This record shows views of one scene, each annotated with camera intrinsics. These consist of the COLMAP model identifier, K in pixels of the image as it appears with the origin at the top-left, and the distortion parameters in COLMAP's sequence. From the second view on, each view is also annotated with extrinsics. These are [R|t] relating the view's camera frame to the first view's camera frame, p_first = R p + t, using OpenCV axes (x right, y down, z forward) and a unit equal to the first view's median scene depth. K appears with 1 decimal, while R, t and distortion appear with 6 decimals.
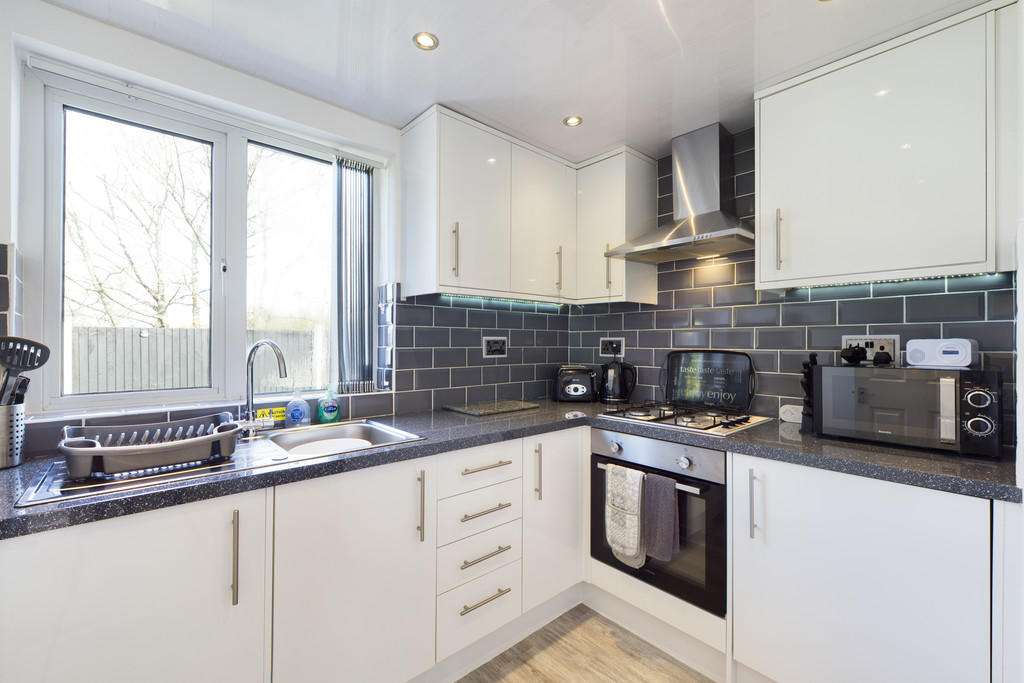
lens RADIAL K [[431.2, 0, 514.2], [0, 431.2, 341.4], [0, 0, 1]] dist [-0.003661, 0.000603]
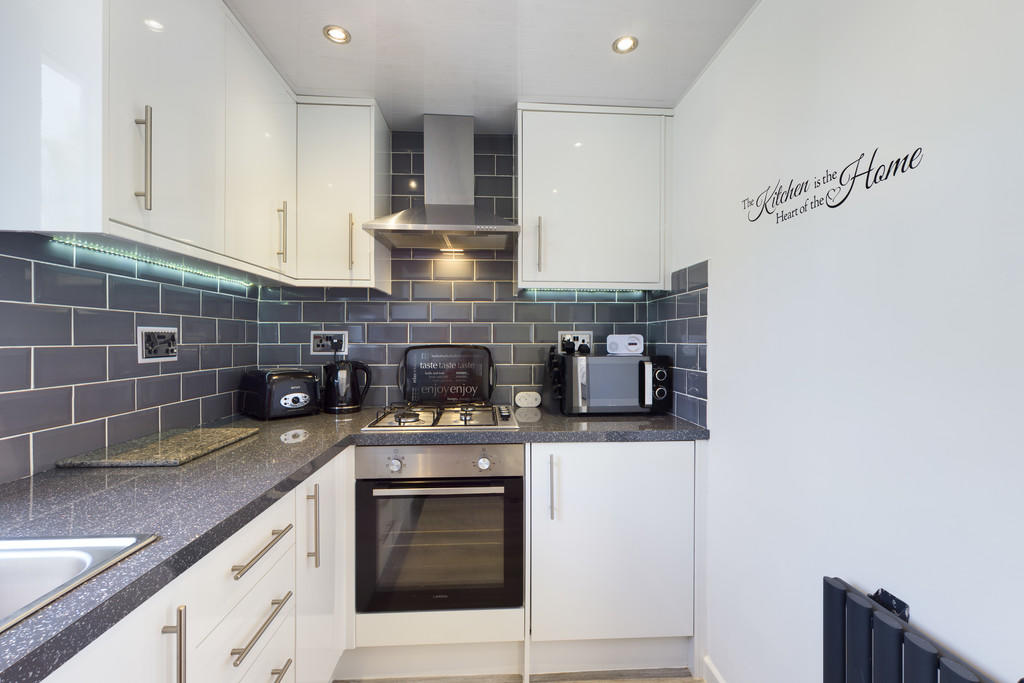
lens RADIAL K [[431.2, 0, 513.8], [0, 431.2, 341.1], [0, 0, 1]] dist [-0.003661, 0.000603]
pose [[0.618271, -0.005585, 0.785945, -0.229573], [-0.001501, 0.999965, 0.008287, 0.003309], [-0.785964, -0.006304, 0.618241, 0.274593]]
